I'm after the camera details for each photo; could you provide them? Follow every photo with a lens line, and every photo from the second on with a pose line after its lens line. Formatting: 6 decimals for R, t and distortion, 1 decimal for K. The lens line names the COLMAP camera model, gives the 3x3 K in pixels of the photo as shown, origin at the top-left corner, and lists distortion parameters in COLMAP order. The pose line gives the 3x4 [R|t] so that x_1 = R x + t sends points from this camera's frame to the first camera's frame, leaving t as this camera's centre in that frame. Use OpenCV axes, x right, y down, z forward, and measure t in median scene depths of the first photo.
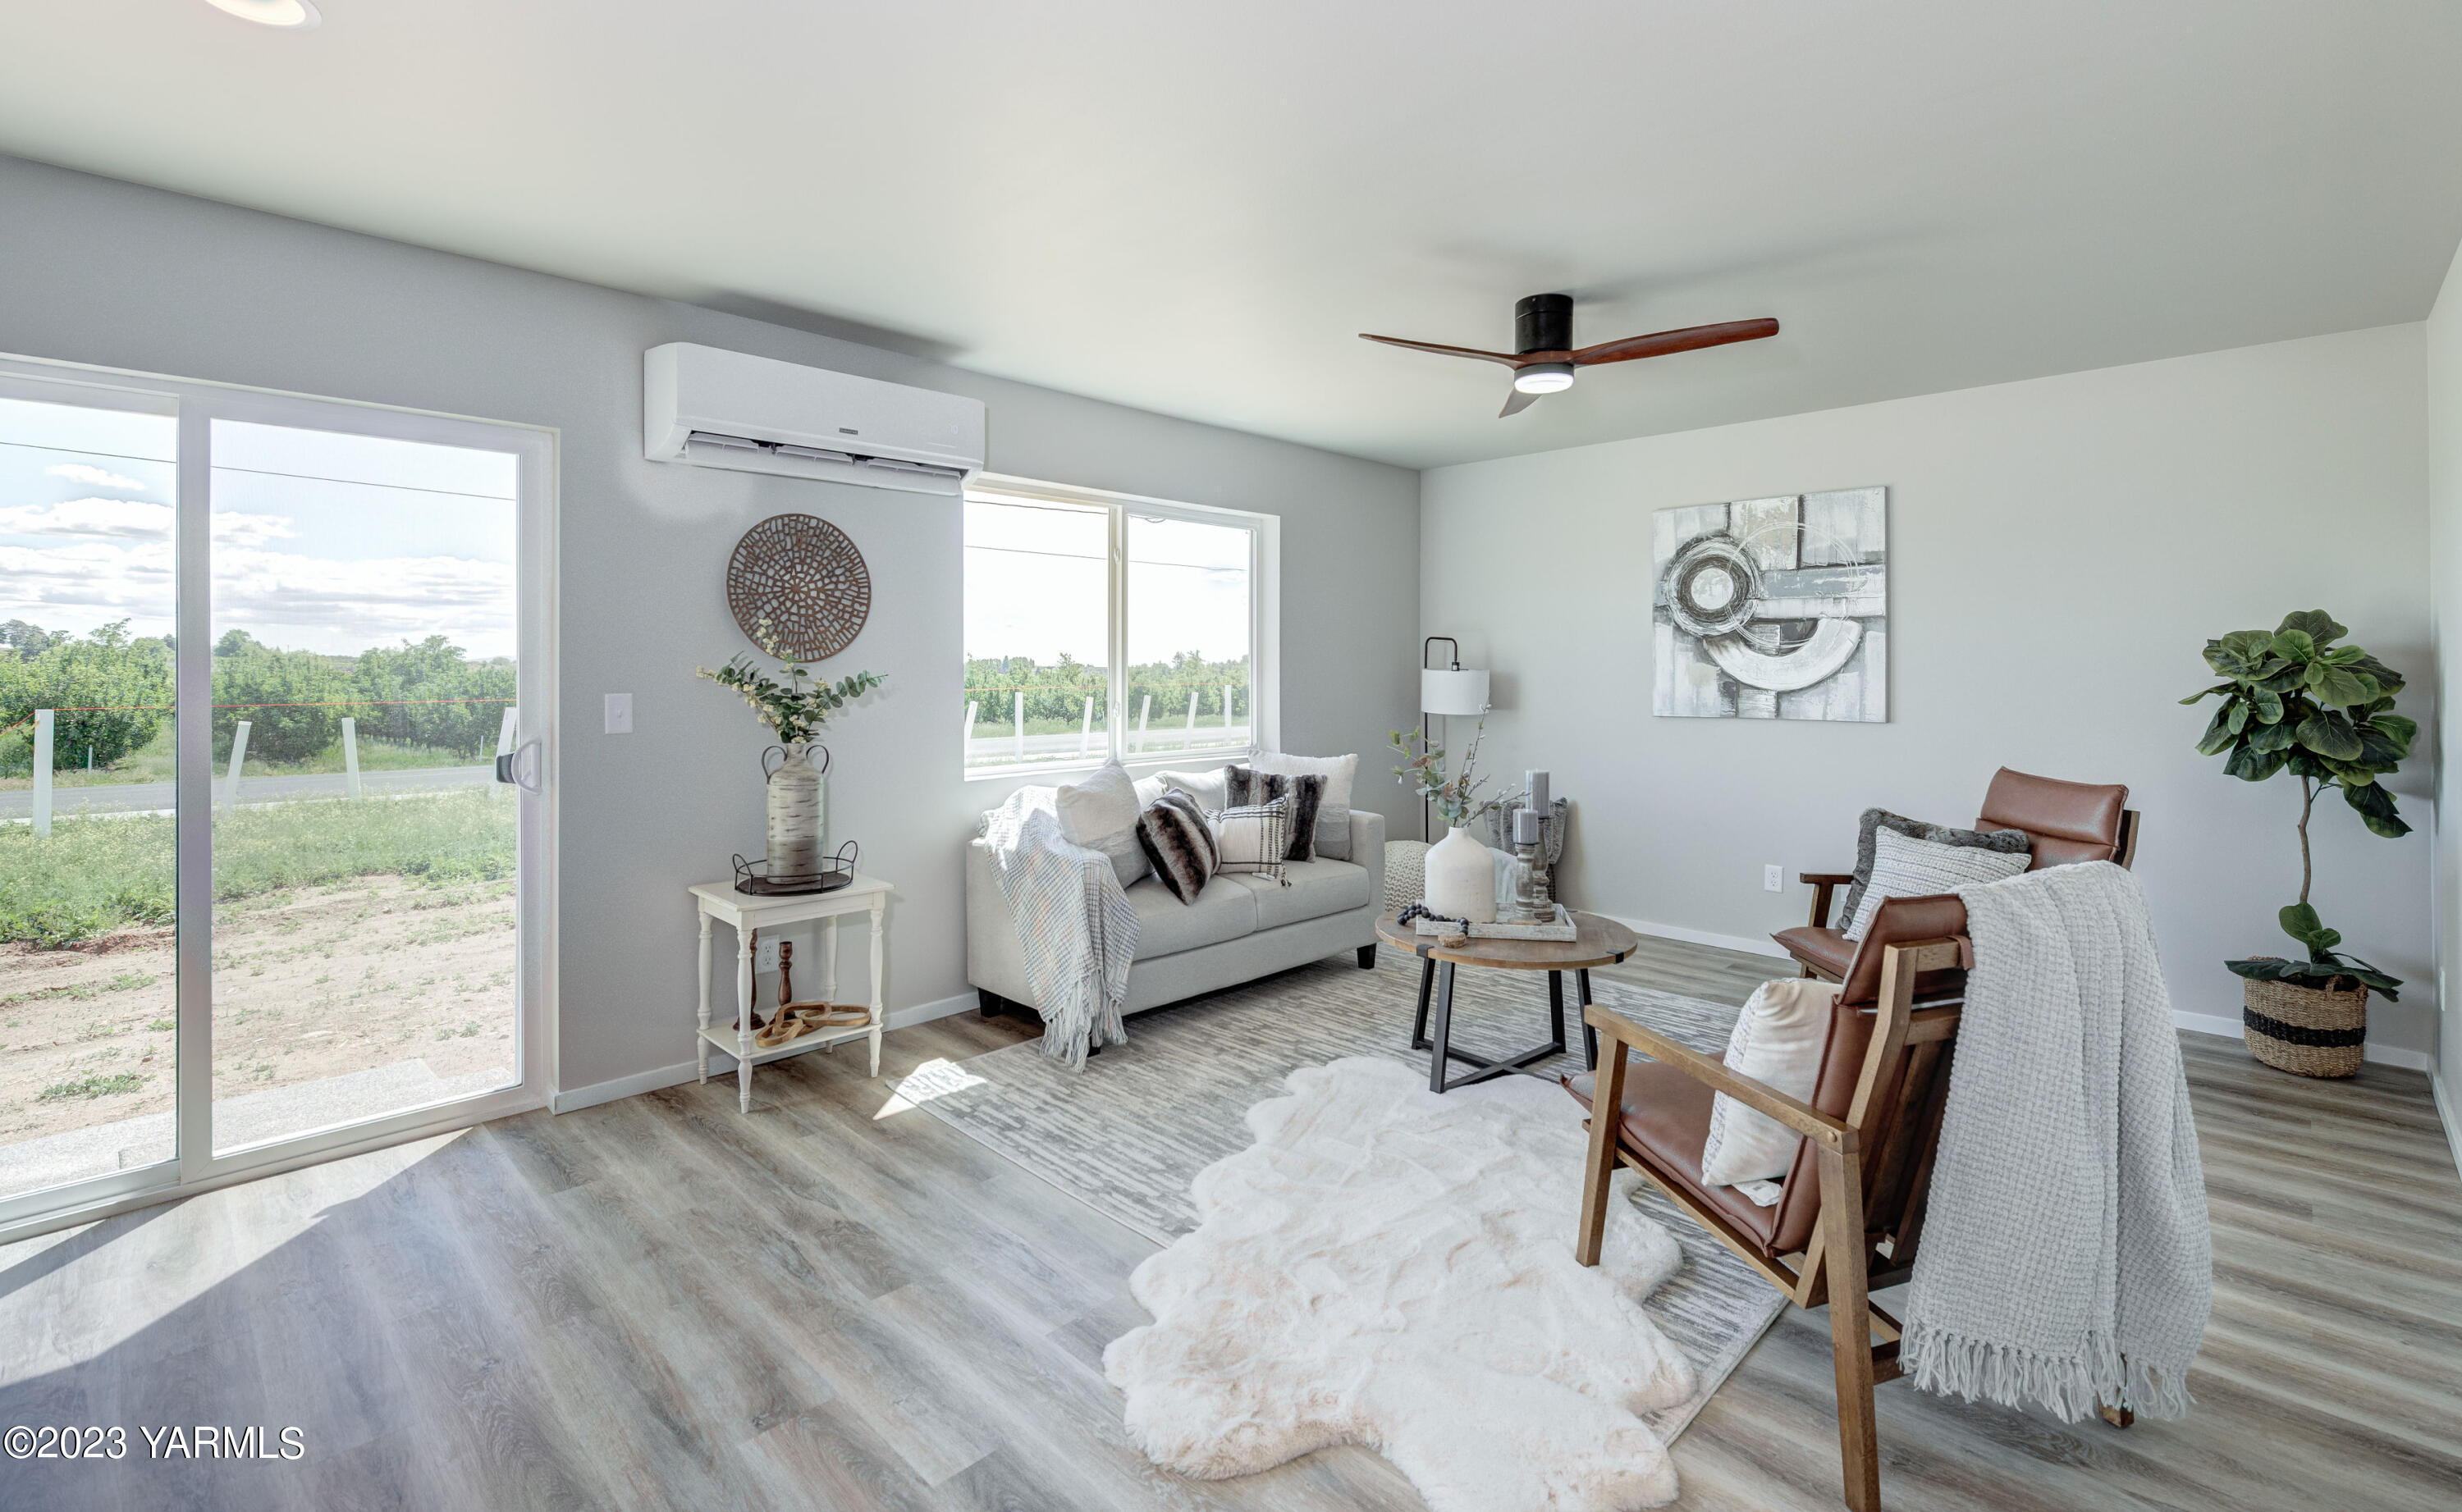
lens RADIAL K [[1095.2, 0, 1223.6], [0, 1095.2, 663.9], [0, 0, 1]] dist [-0.005441, 0.001725]
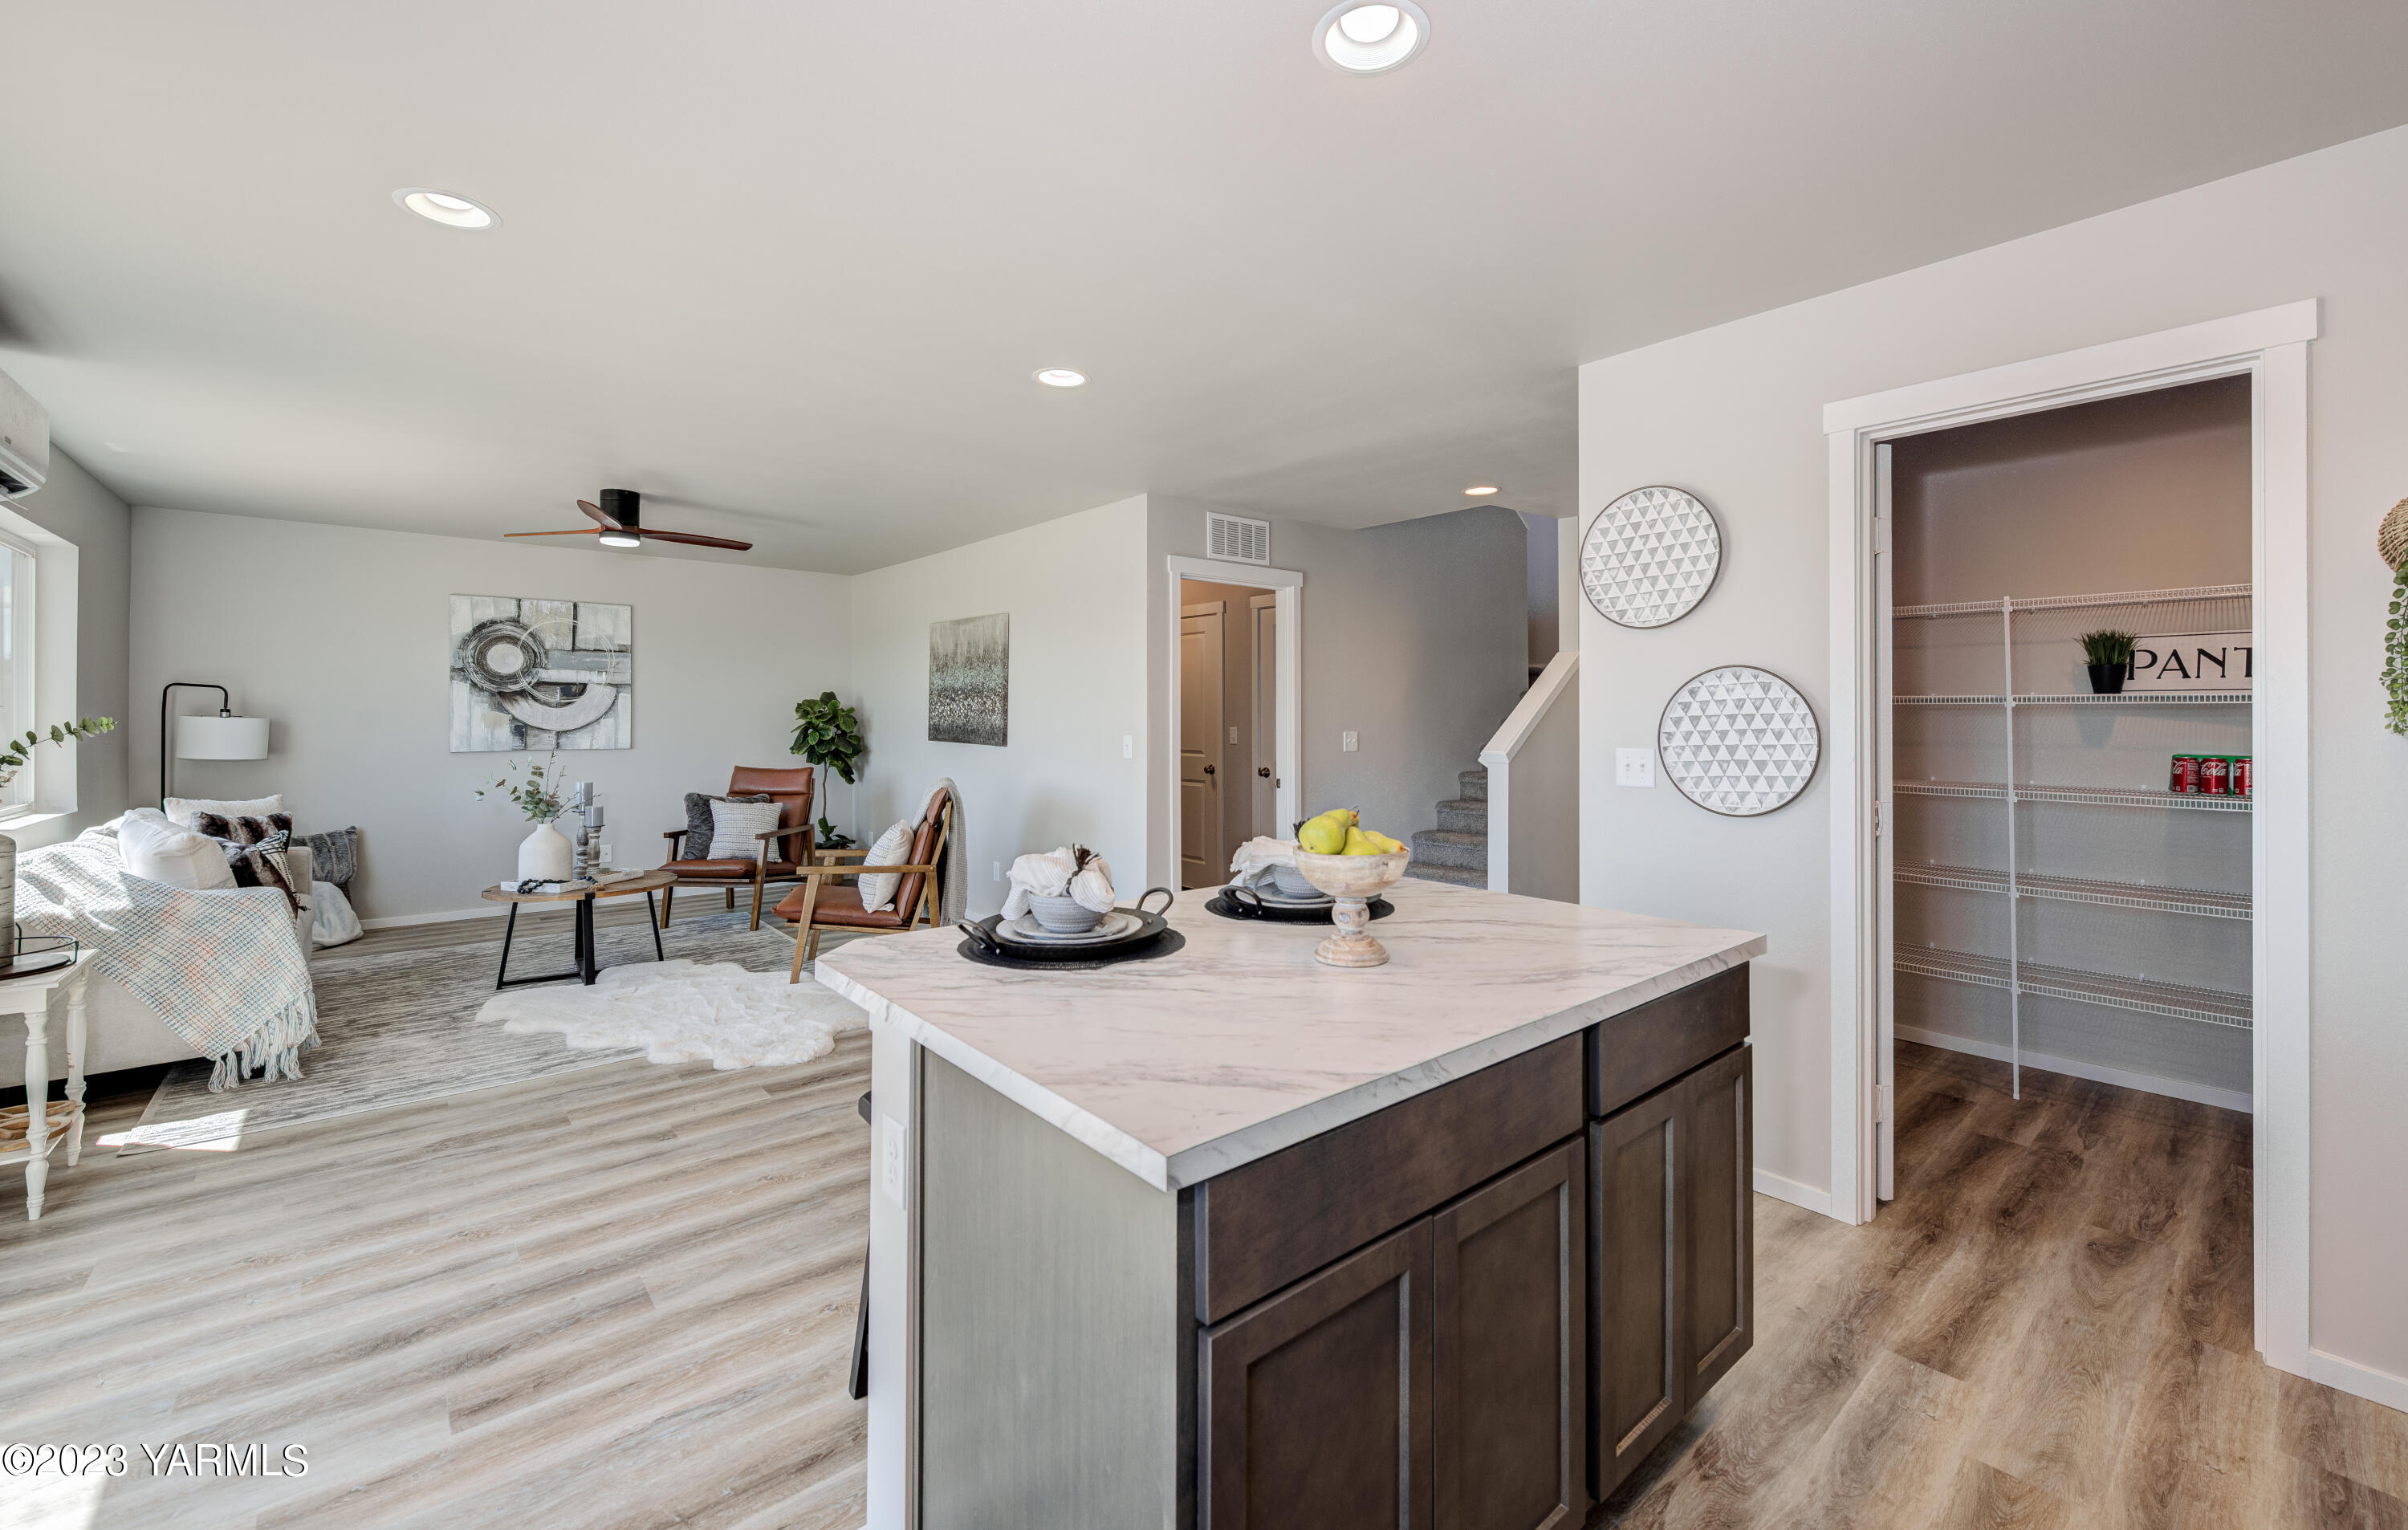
lens RADIAL K [[994.6, 0, 1217.0], [0, 994.6, 710.3], [0, 0, 1]] dist [0.008671, 0.000399]
pose [[0.084491, 0.005423, 0.996409, -0.820679], [-0.006471, 0.999967, -0.004893, -0.002574], [-0.996403, -0.006034, 0.084524, -0.014312]]
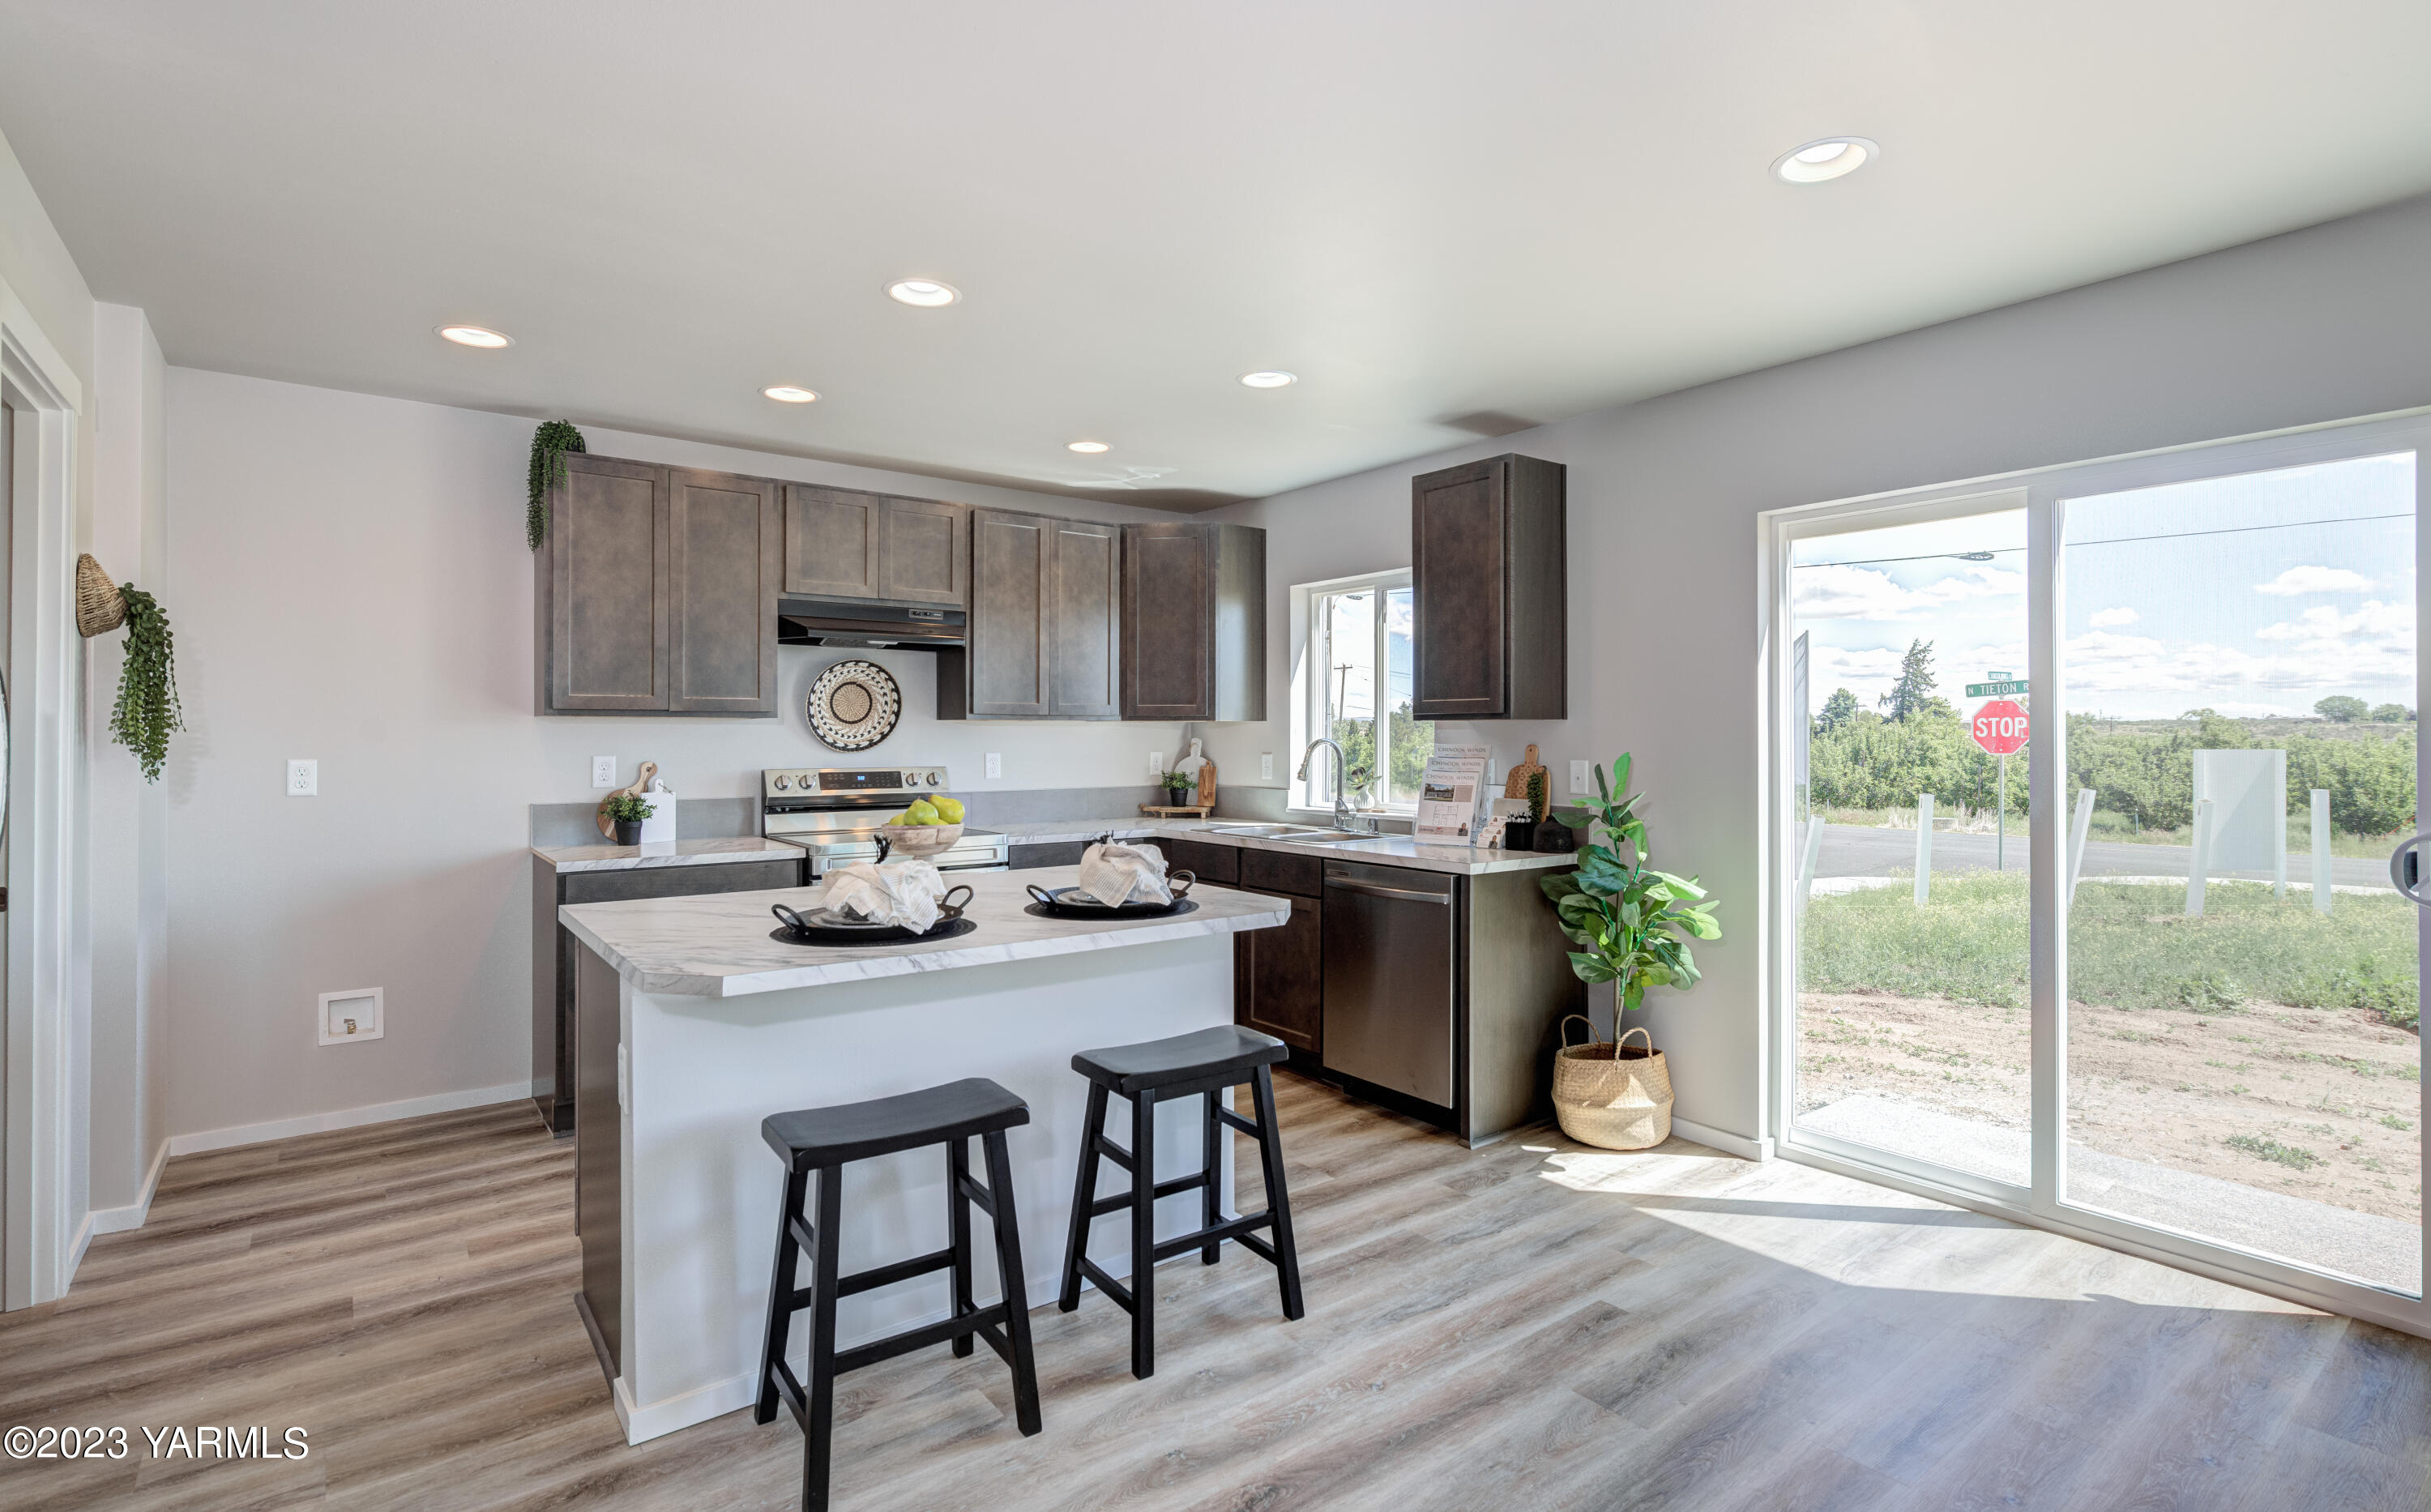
lens RADIAL K [[1151.0, 0, 1248.2], [0, 1151.0, 736.7], [0, 0, 1]] dist [-0.005829, 0.003791]
pose [[-0.119334, -0.001086, -0.992854, 0.162297], [0.003206, 0.999994, -0.001479, 0.002031], [0.992849, -0.003360, -0.119330, 0.218224]]
